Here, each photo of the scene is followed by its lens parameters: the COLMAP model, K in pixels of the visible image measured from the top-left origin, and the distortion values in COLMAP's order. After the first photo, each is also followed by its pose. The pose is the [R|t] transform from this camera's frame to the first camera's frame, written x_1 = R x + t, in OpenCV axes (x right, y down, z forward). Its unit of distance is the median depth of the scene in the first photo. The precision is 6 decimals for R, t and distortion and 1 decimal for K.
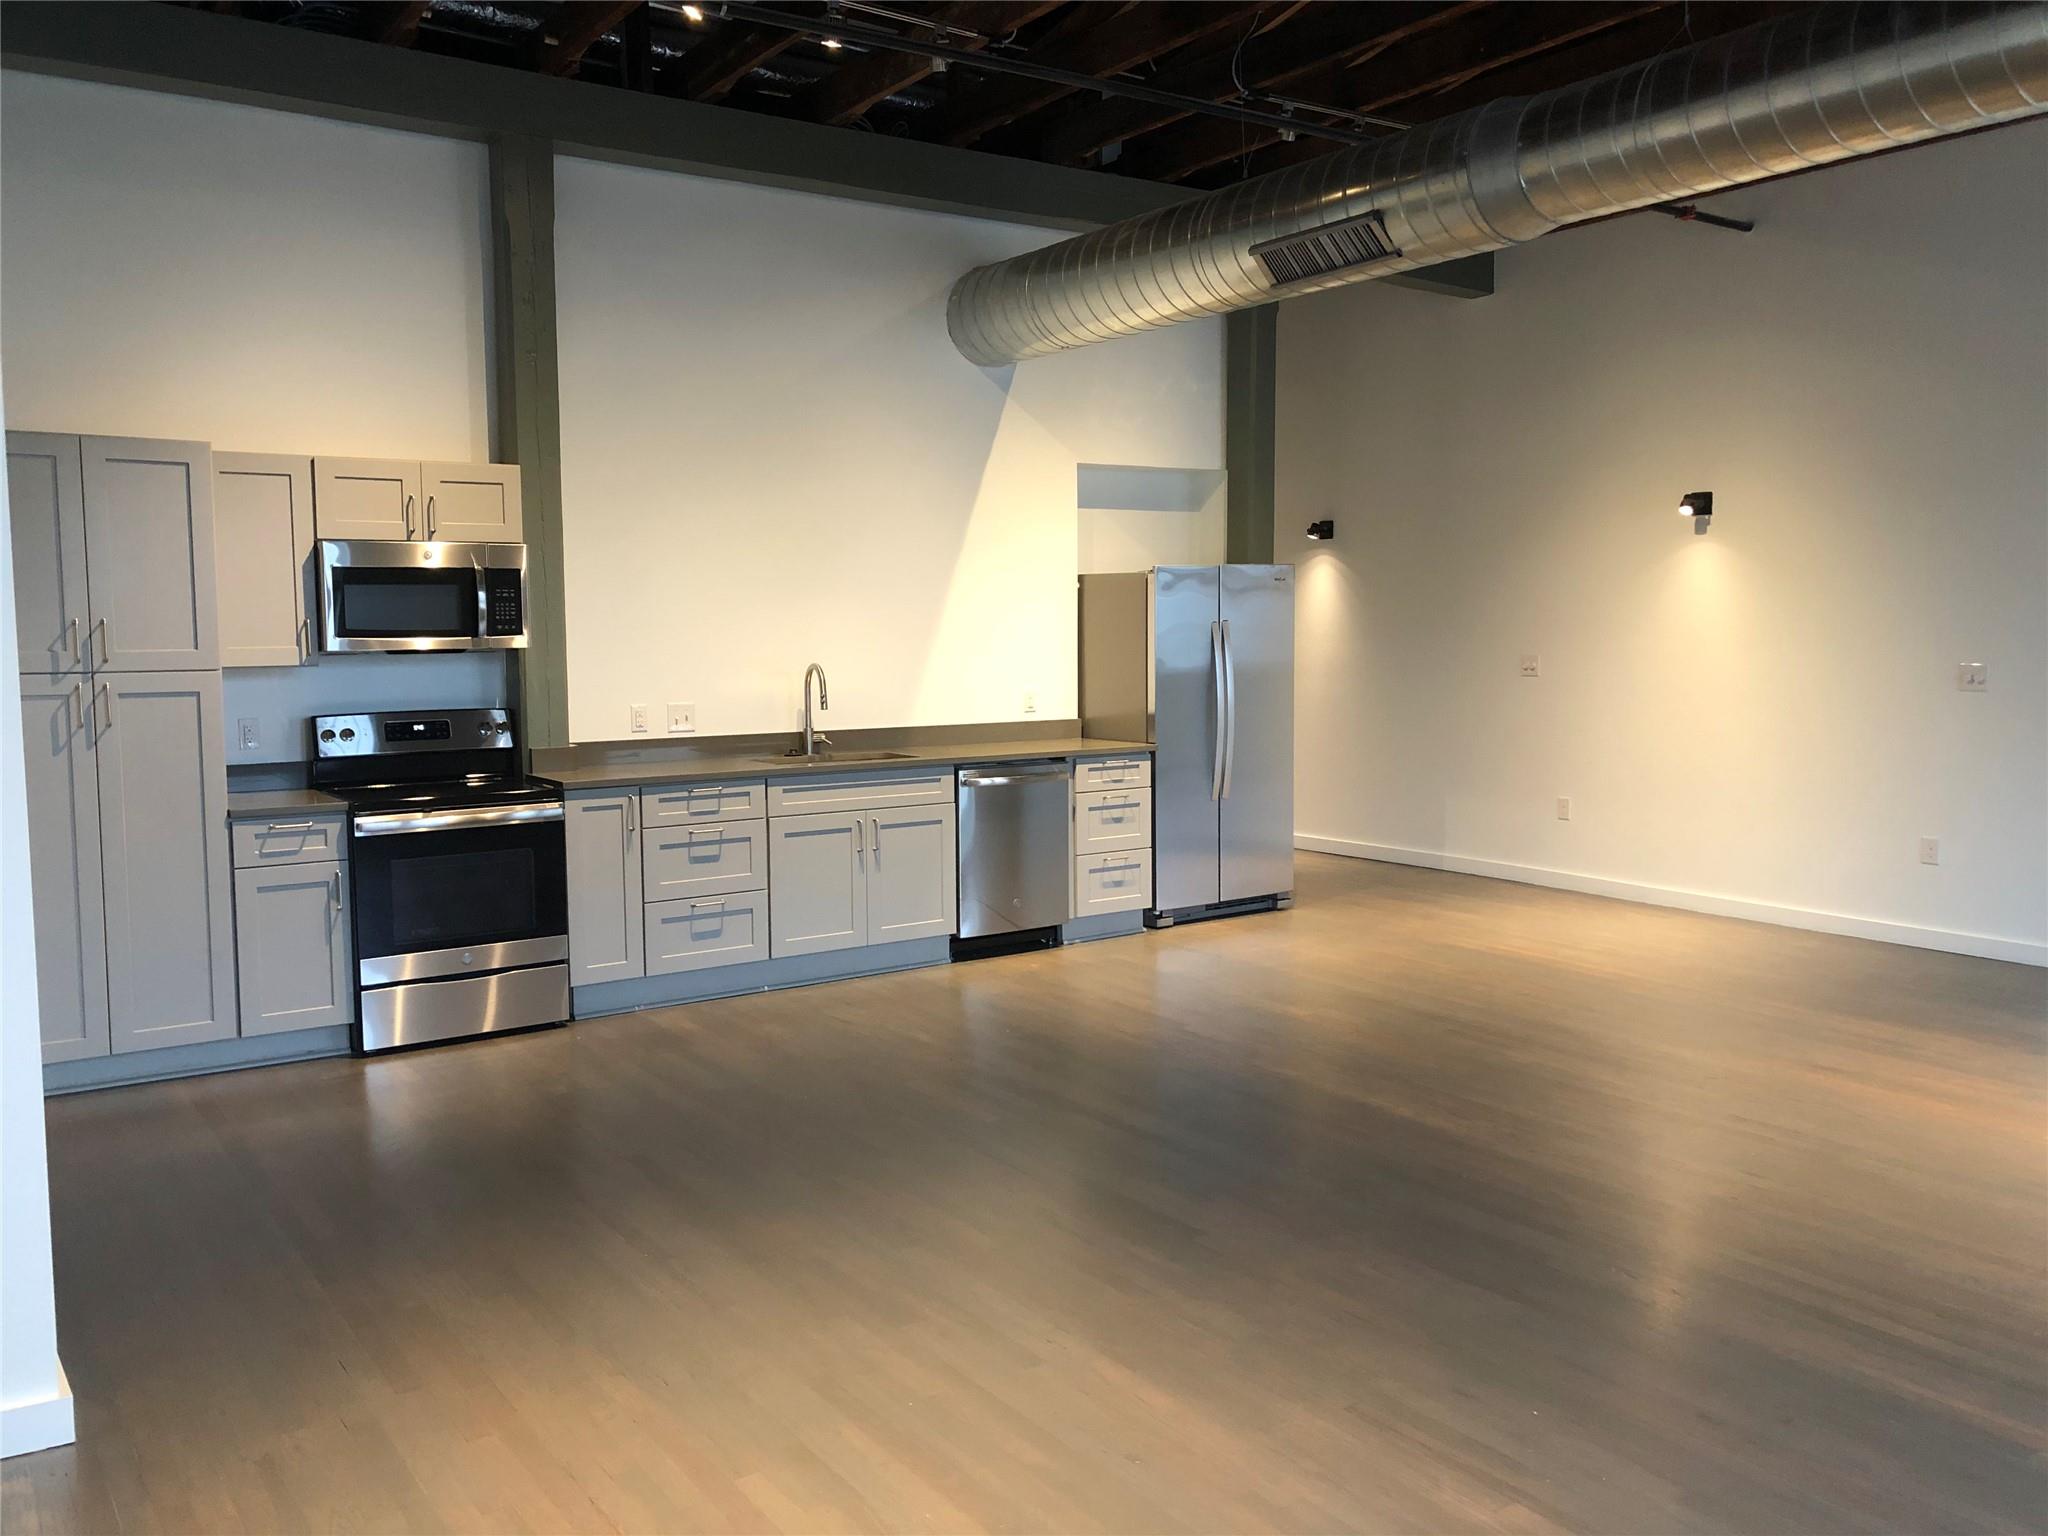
lens RADIAL K [[1665.3, 0, 1024.2], [0, 1665.3, 770.4], [0, 0, 1]] dist [0.050936, -0.074694]
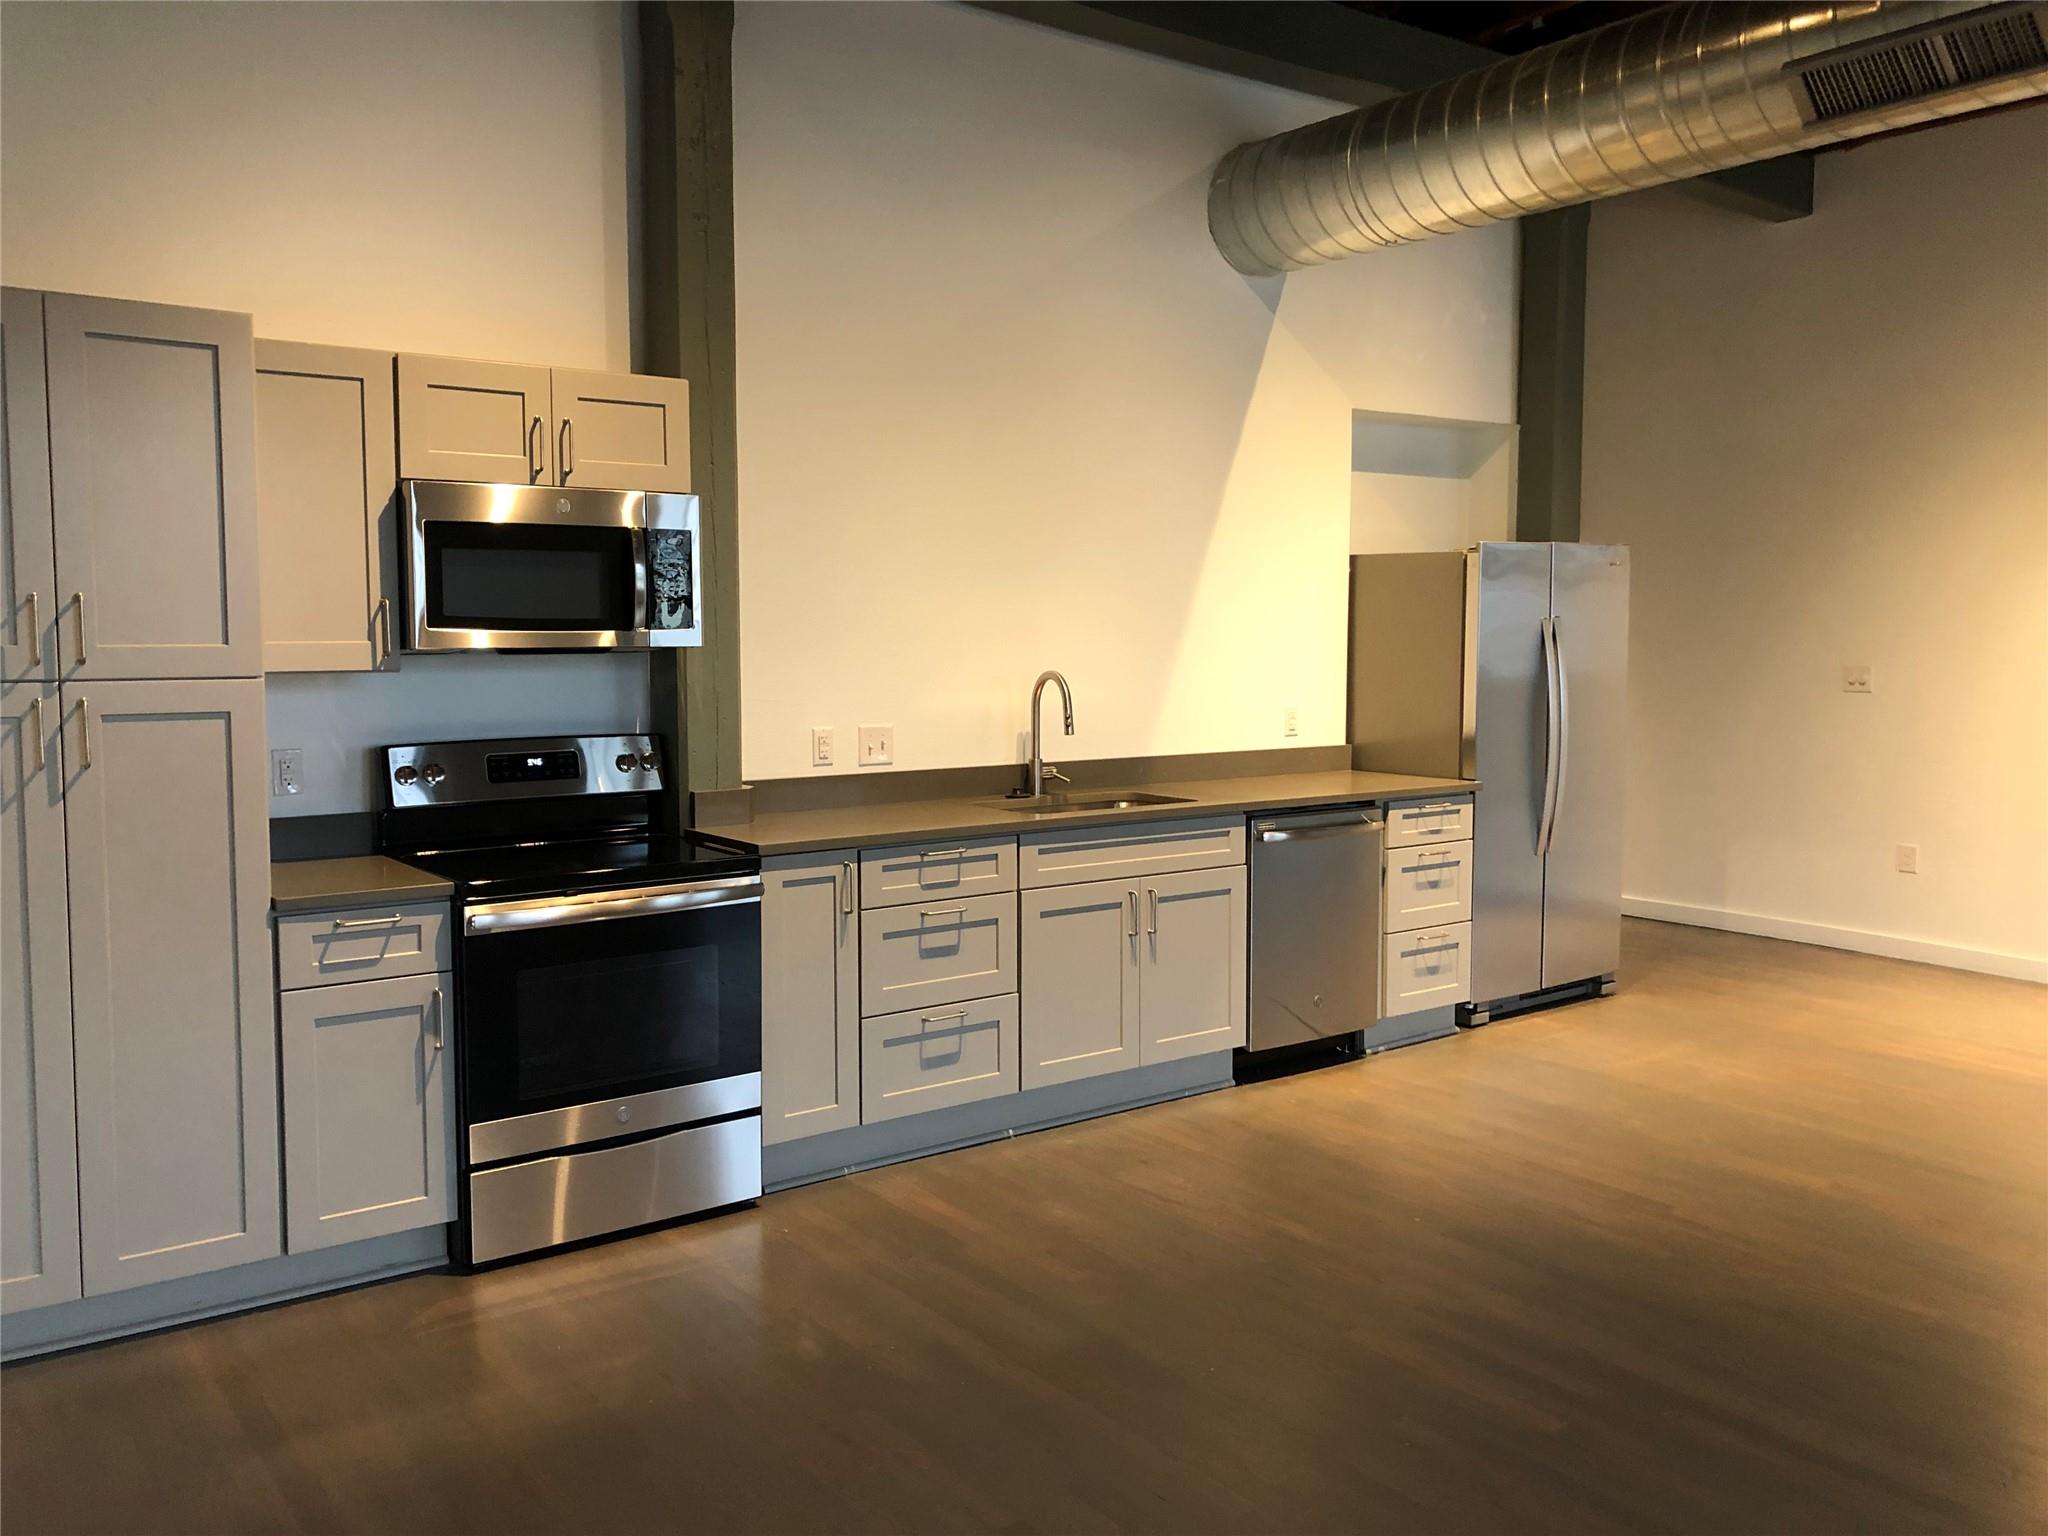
lens RADIAL K [[1694.7, 0, 1022.1], [0, 1694.7, 759.6], [0, 0, 1]] dist [0.092435, -0.139855]
pose [[0.999639, 0.006434, 0.026080, -0.173558], [-0.006175, 0.999931, -0.010007, -0.019892], [-0.026142, 0.009842, 0.999610, 0.286883]]
